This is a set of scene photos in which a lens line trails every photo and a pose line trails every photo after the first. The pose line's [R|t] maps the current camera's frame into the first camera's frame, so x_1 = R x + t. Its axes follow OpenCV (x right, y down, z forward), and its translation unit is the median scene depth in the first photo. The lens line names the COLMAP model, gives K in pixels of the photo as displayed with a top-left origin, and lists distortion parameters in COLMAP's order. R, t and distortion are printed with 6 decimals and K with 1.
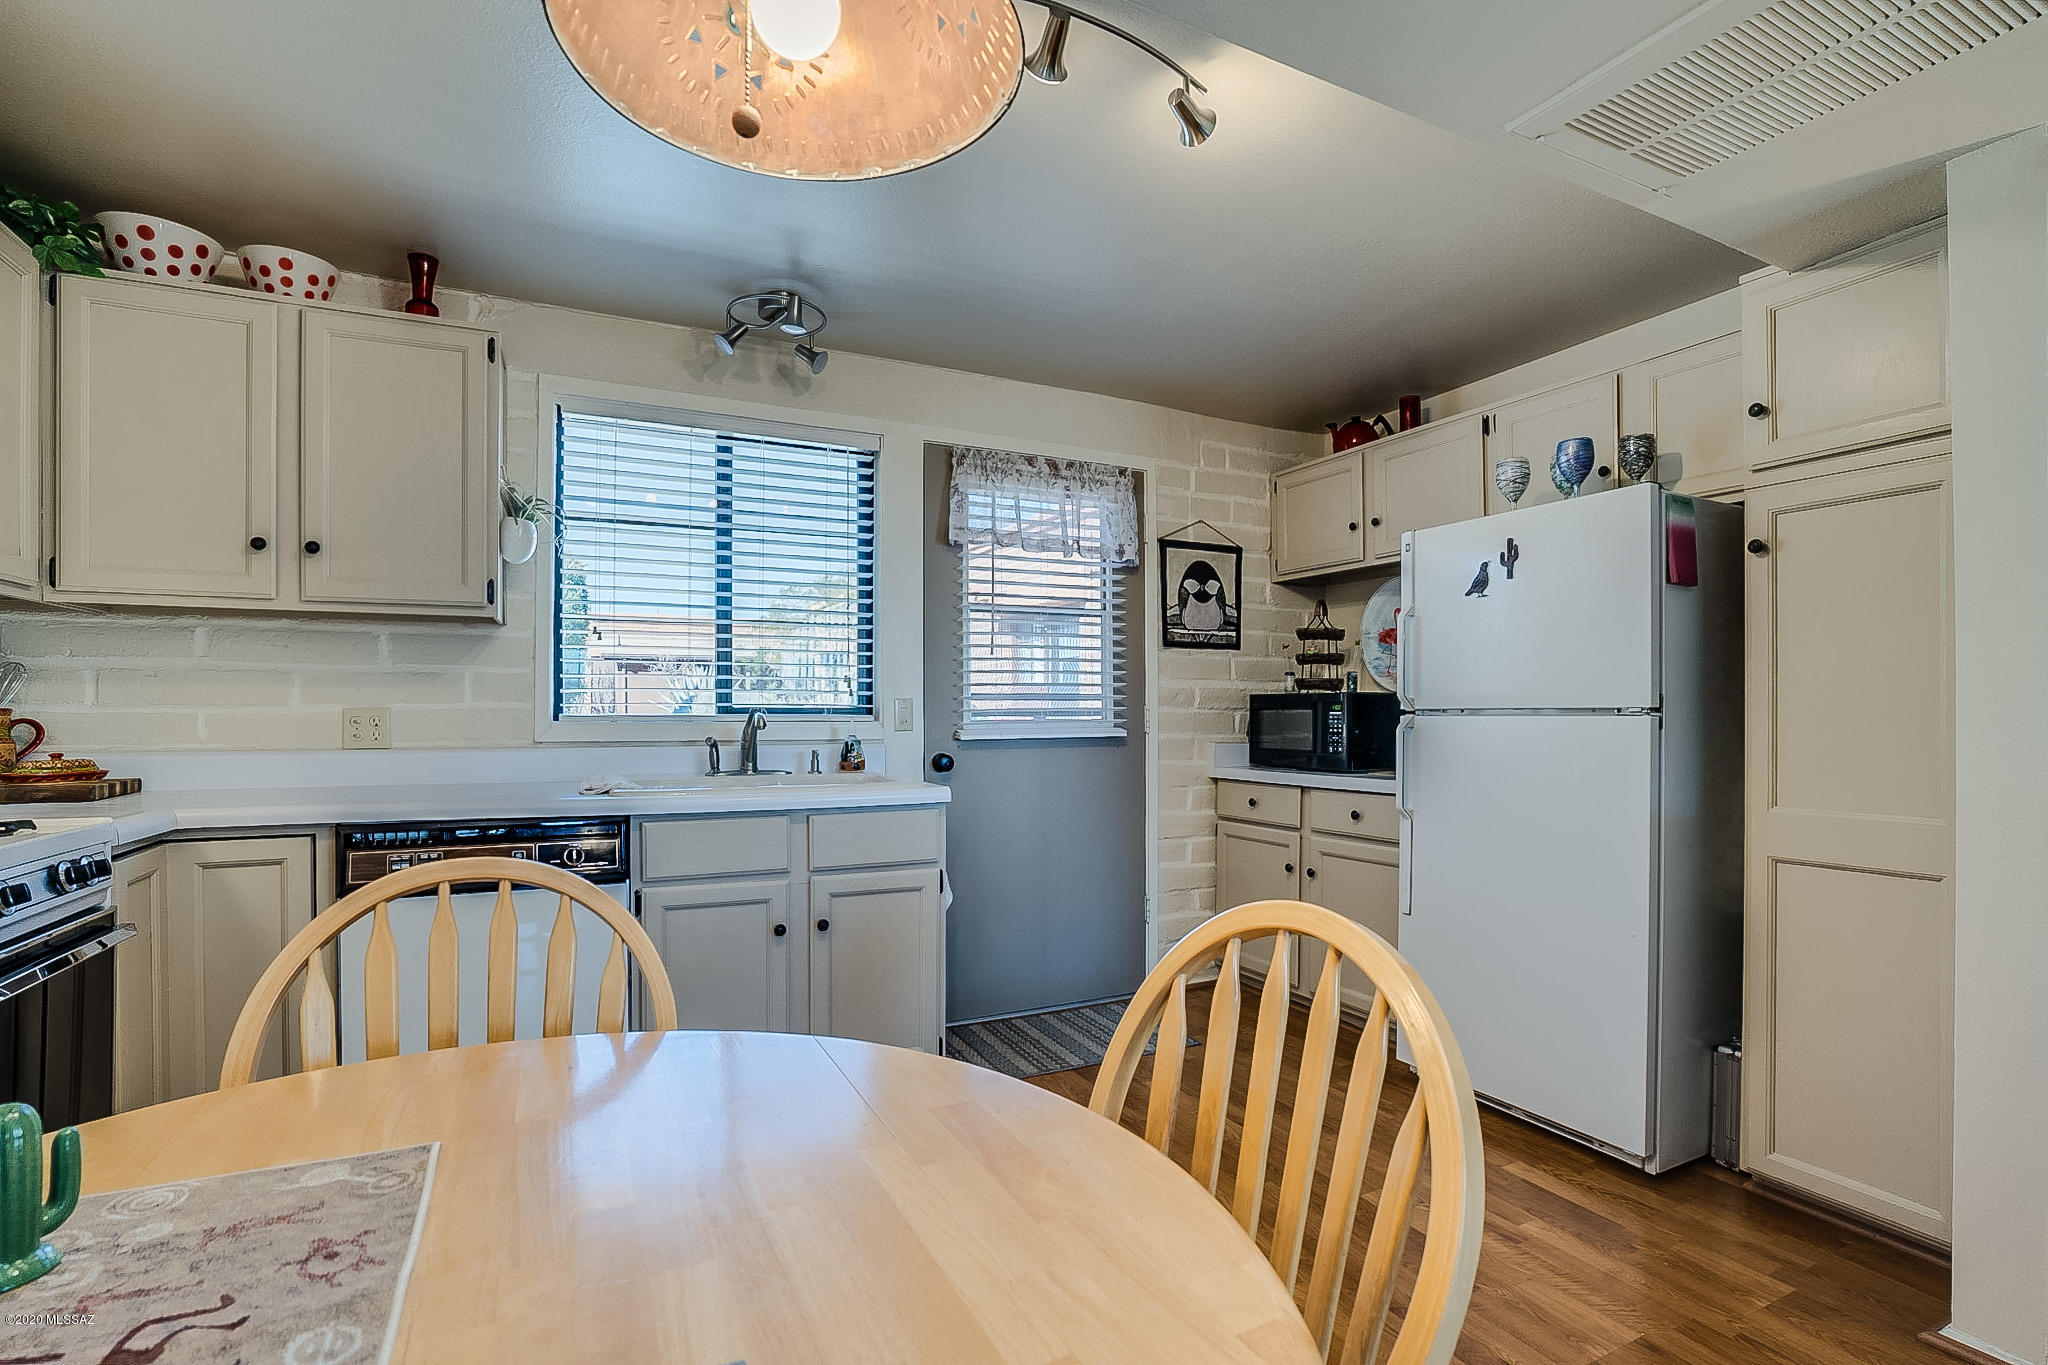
lens RADIAL K [[969.2, 0, 1003.8], [0, 969.2, 717.5], [0, 0, 1]] dist [-0.061871, 0.025178]
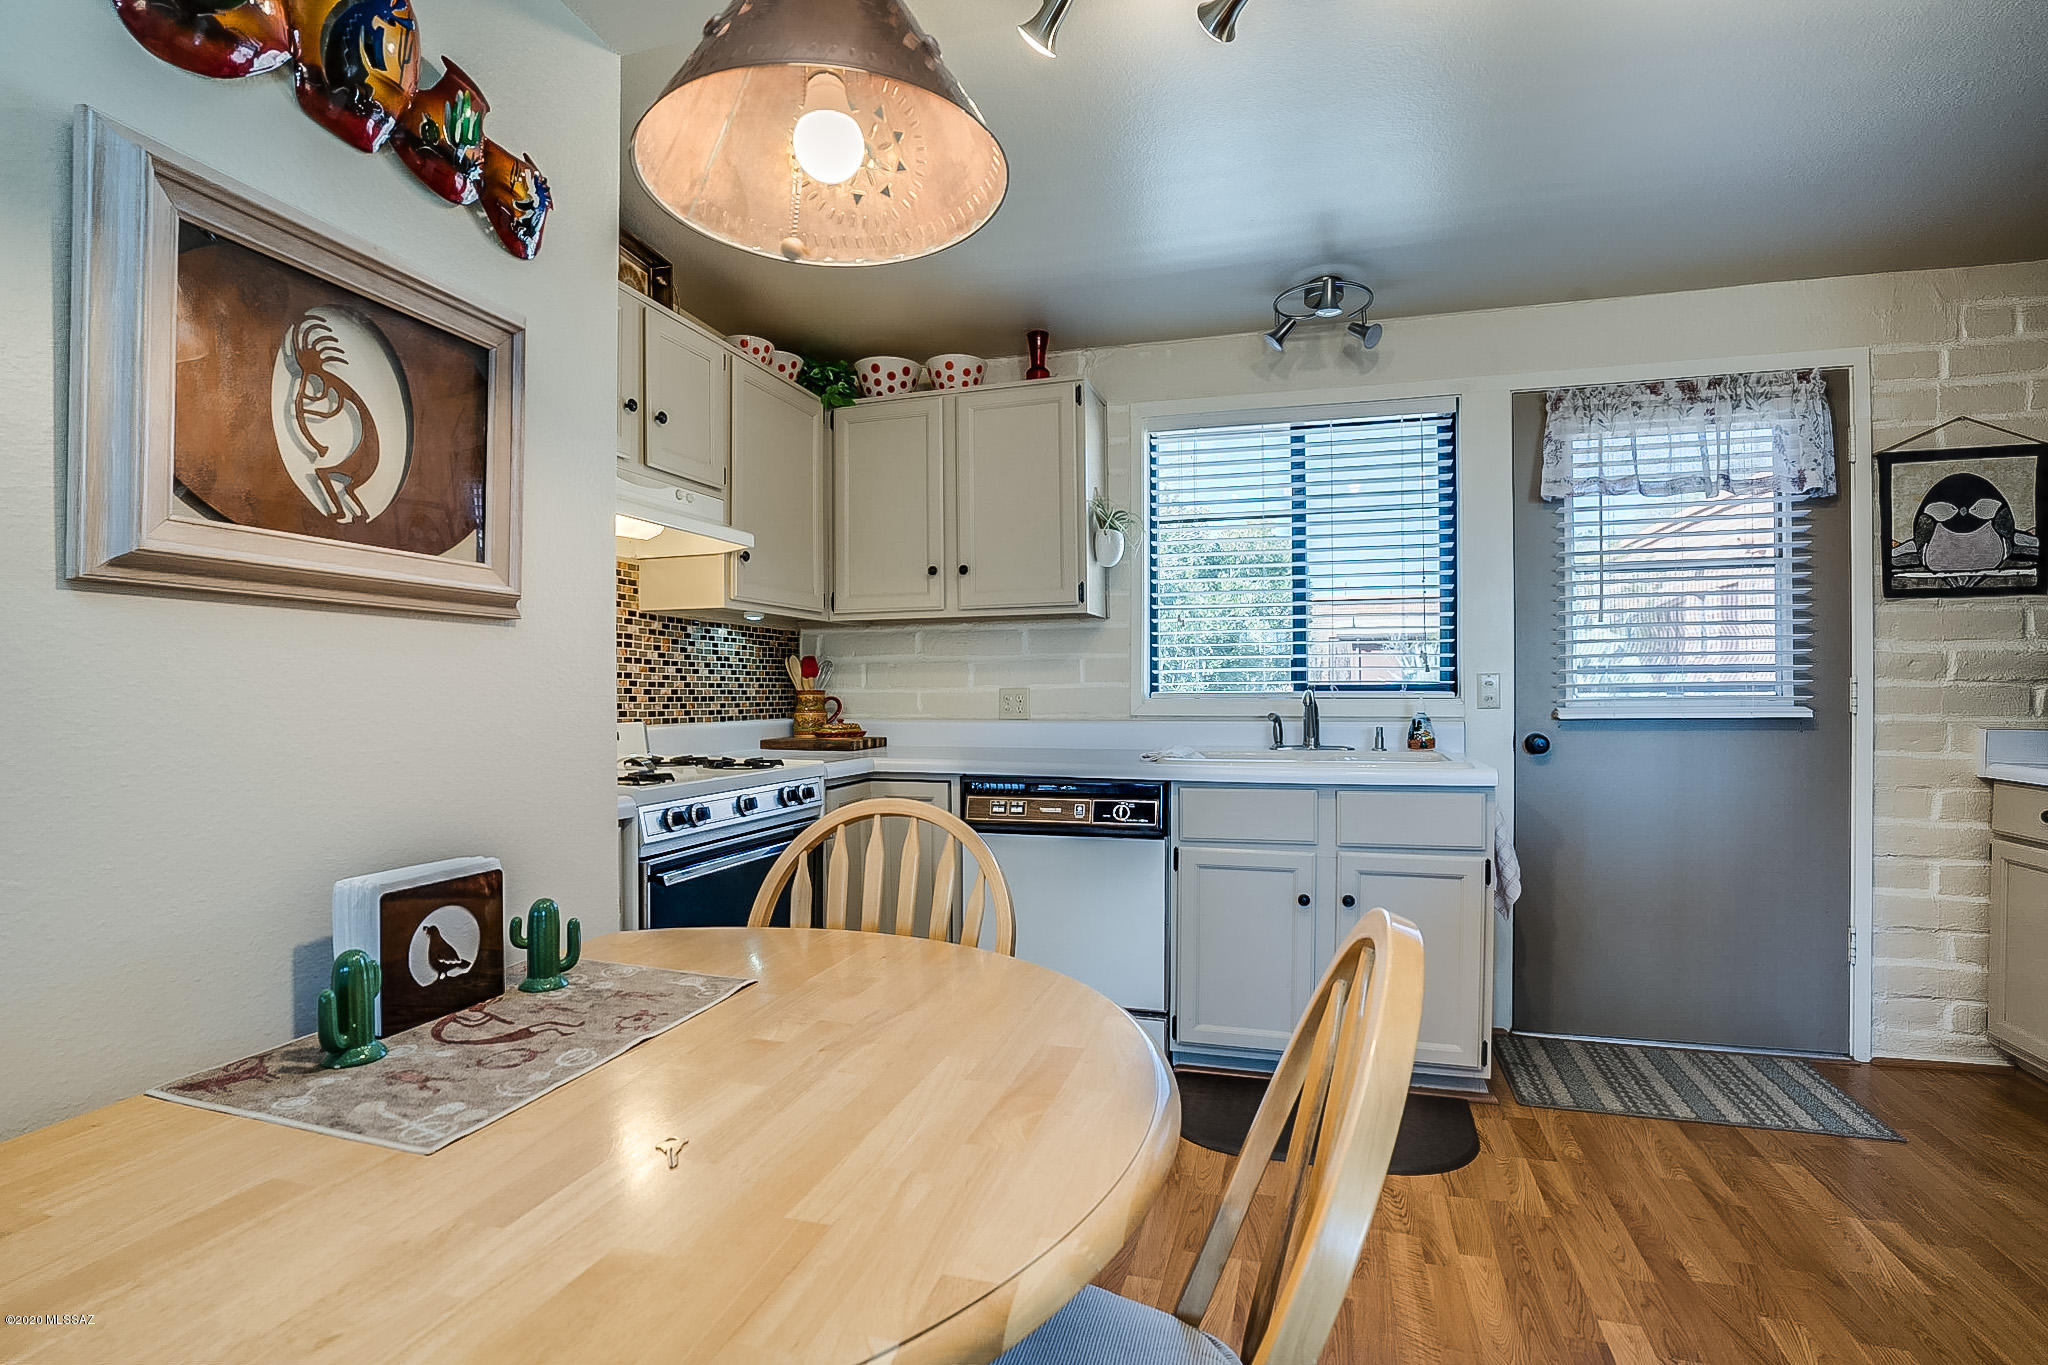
lens RADIAL K [[933.8, 0, 1028.4], [0, 933.8, 702.1], [0, 0, 1]] dist [-0.062336, 0.021734]
pose [[0.736501, 0.002671, -0.676432, 0.163113], [0.002468, 0.999975, 0.006635, 0.000611], [0.676432, -0.006556, 0.736476, 0.050174]]
